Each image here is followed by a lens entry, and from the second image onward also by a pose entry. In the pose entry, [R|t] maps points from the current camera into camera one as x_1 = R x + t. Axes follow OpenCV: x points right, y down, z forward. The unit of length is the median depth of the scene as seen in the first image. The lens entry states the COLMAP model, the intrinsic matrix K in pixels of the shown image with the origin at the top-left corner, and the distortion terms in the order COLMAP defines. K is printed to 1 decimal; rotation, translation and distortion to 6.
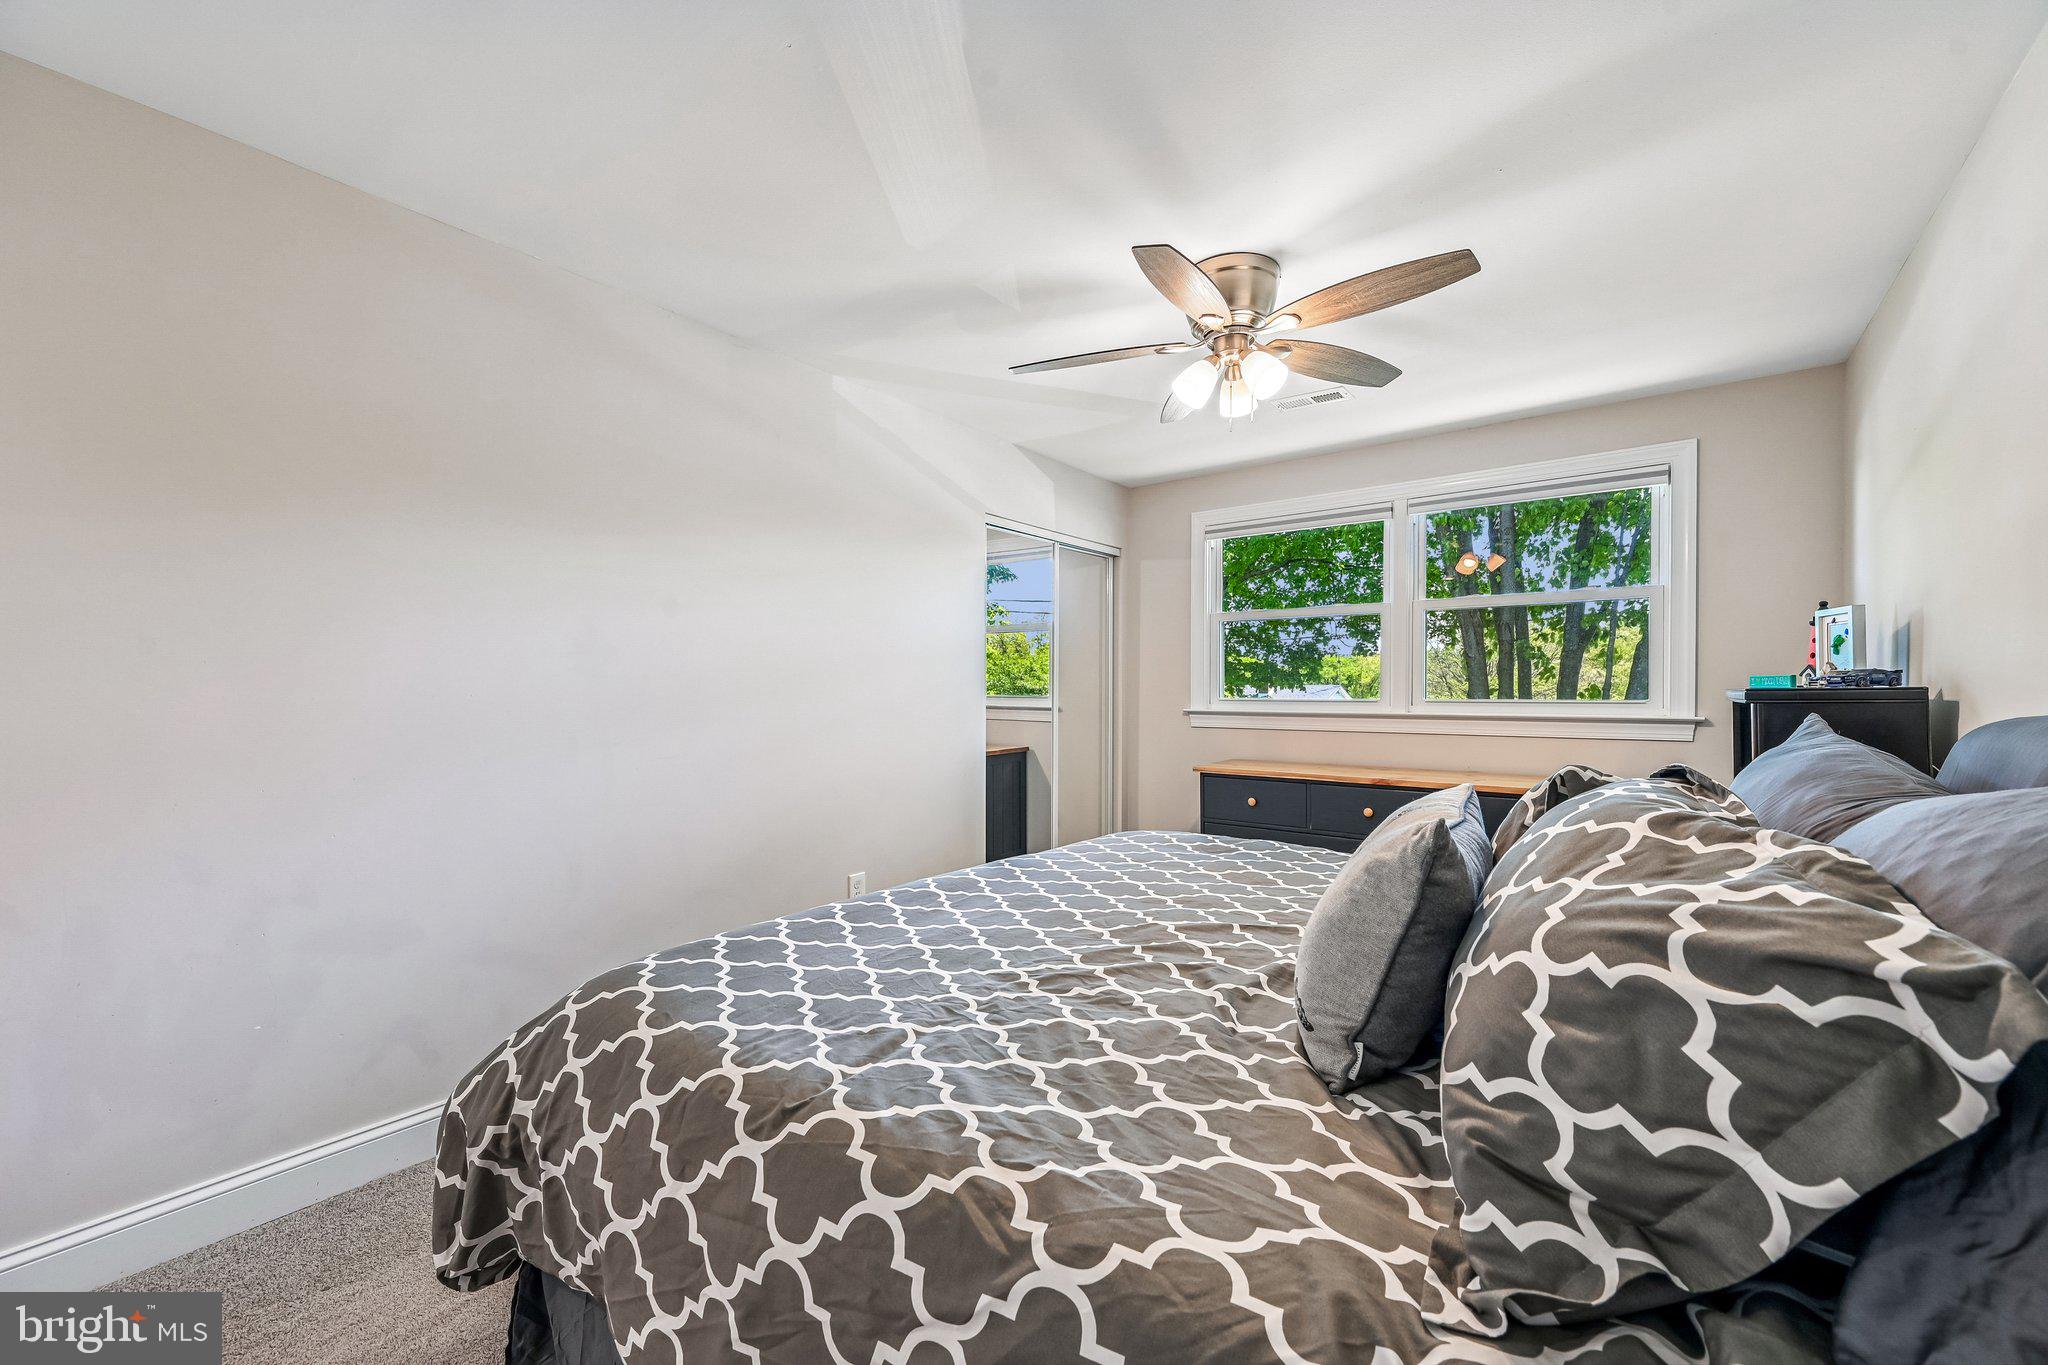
lens RADIAL K [[797.9, 0, 1025.2], [0, 797.9, 695.0], [0, 0, 1]] dist [0.001220, 0.000059]
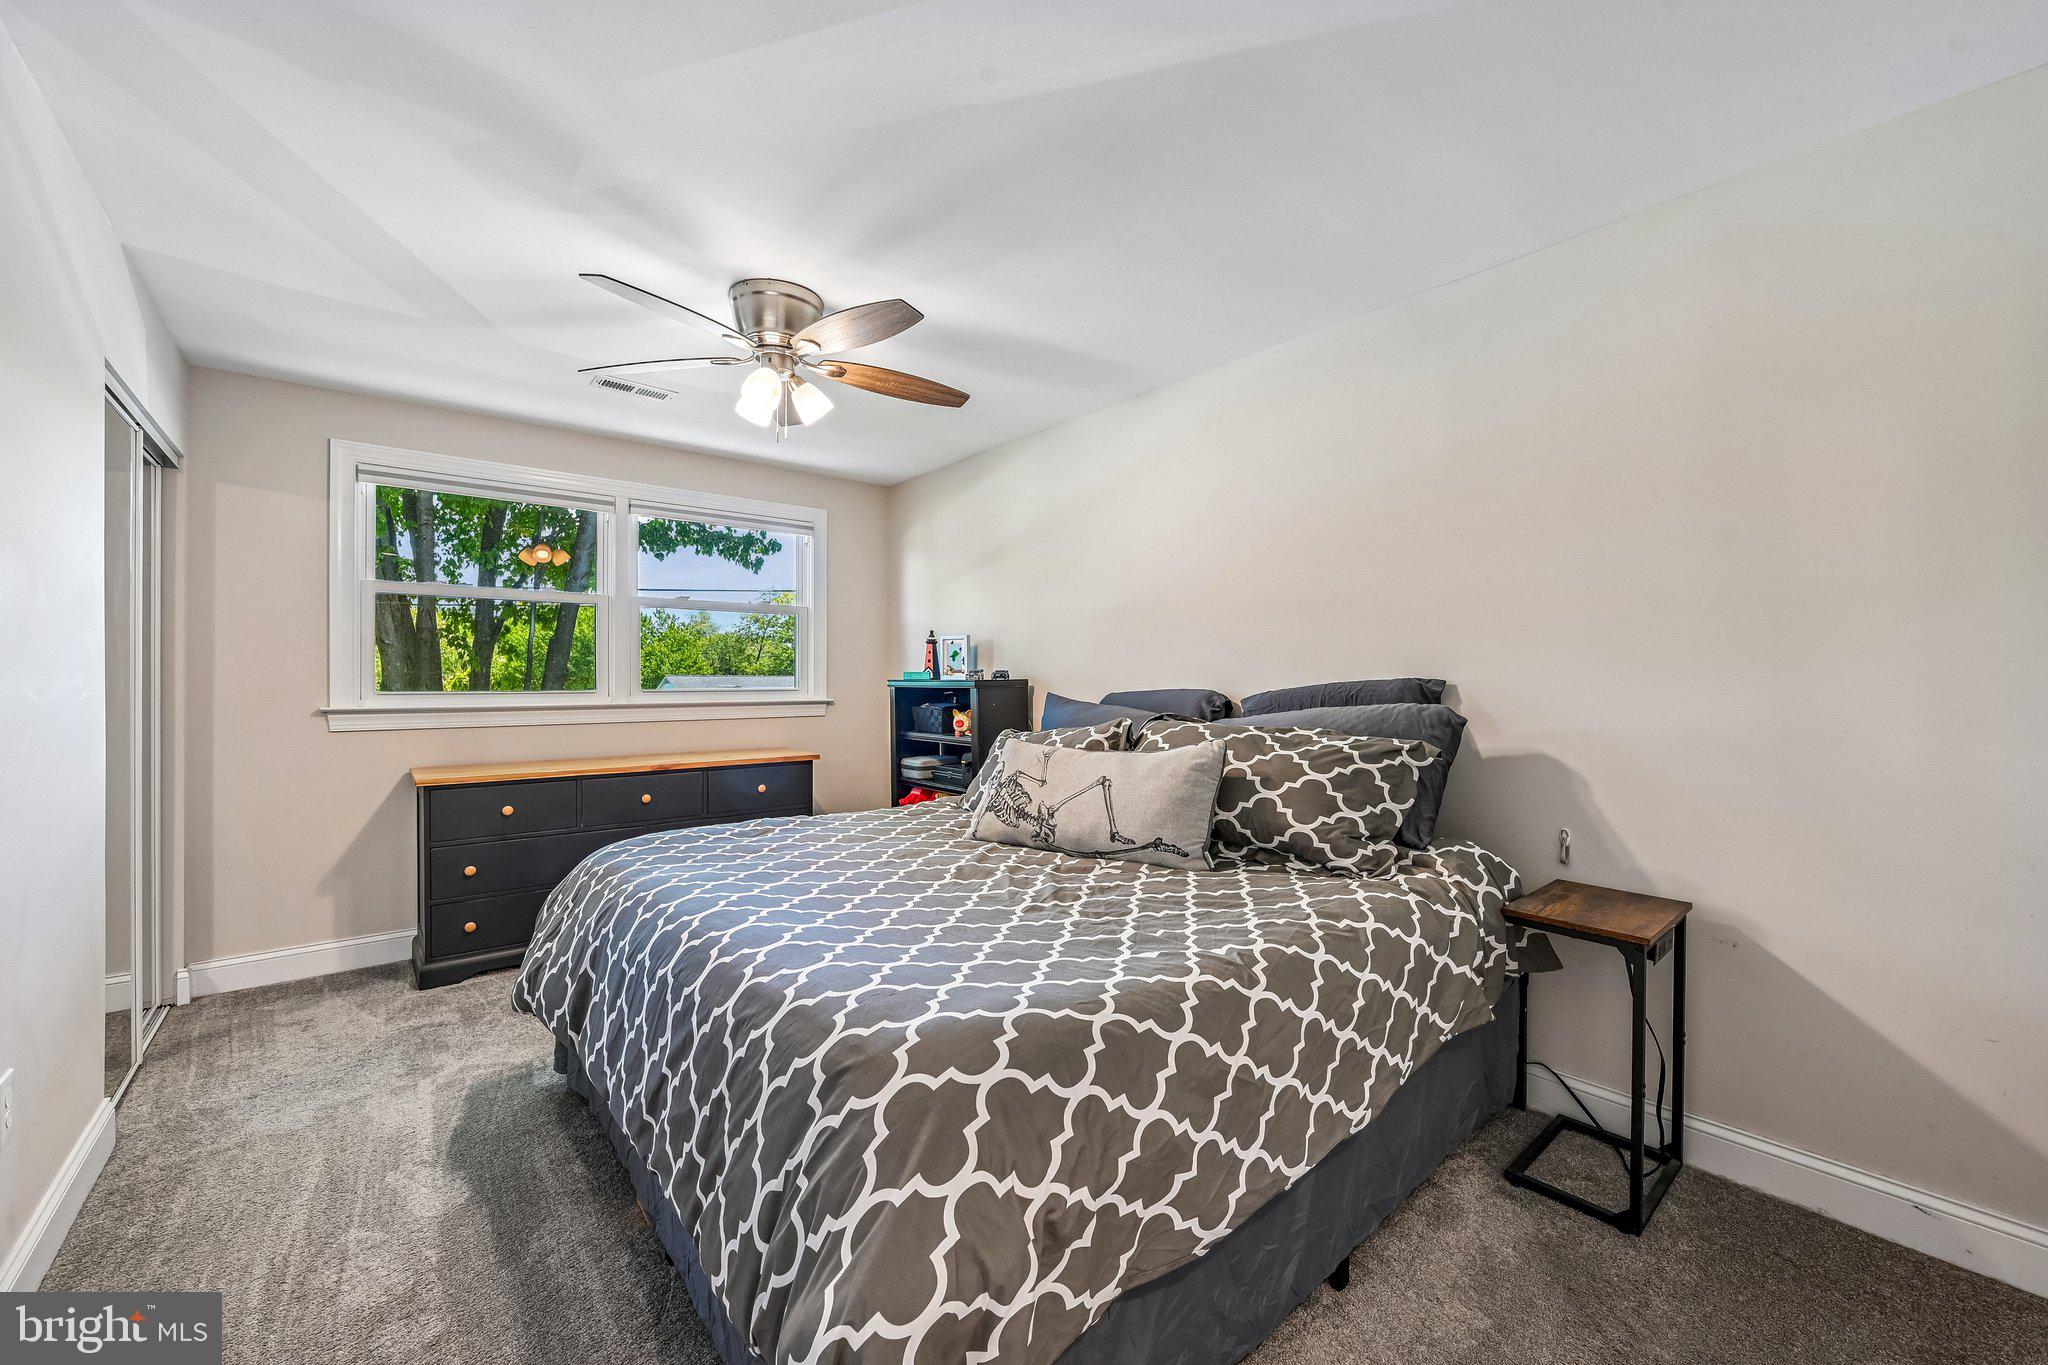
lens RADIAL K [[806.2, 0, 1035.3], [0, 806.2, 688.5], [0, 0, 1]] dist [-0.000818, -0.000086]
pose [[0.216688, -0.010841, 0.976181, -0.527111], [0.006814, 0.999931, 0.009592, -0.003329], [-0.976217, 0.004573, 0.216747, 0.300960]]
